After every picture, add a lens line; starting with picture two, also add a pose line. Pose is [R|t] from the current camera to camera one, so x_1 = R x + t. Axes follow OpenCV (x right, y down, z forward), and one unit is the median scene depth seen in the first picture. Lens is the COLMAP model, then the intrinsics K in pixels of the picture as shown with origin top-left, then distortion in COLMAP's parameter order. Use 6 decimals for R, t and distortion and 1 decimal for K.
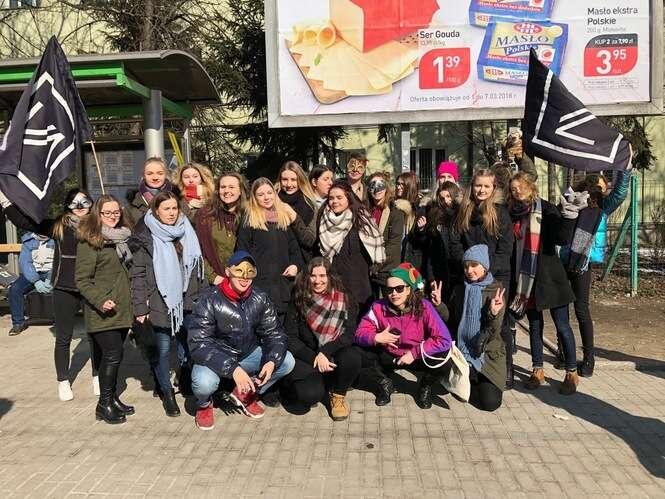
lens RADIAL K [[544.7, 0, 332.2], [0, 544.7, 248.7], [0, 0, 1]] dist [0.010138, -0.001080]
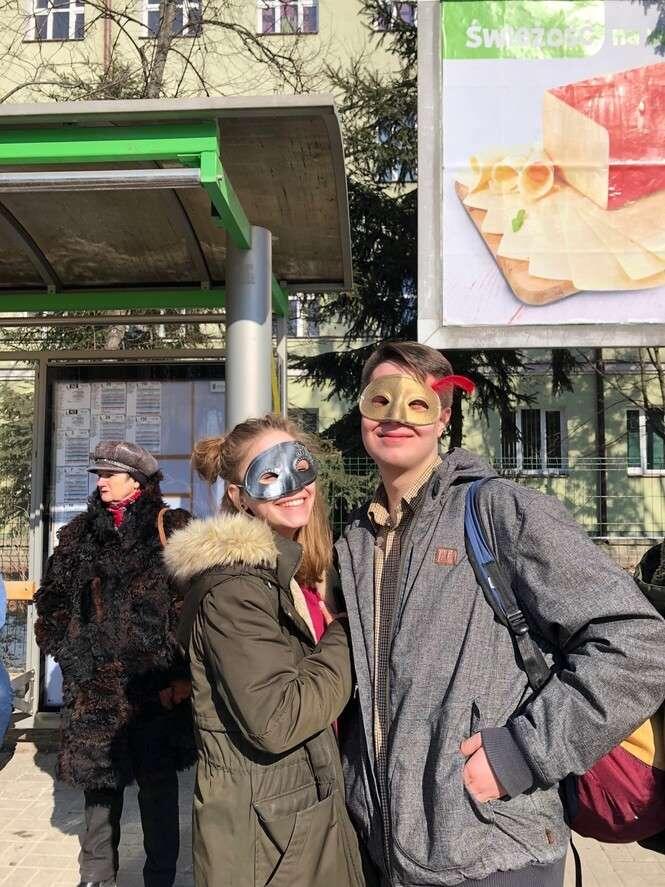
lens RADIAL K [[726.6, 0, 332.7], [0, 726.6, 444.2], [0, 0, 1]] dist [0.010138, -0.001080]
pose [[0.999677, 0.025355, 0.001885, -0.196304], [-0.024861, 0.990340, -0.136413, -0.042355], [-0.005325, 0.136322, 0.990650, 0.354196]]
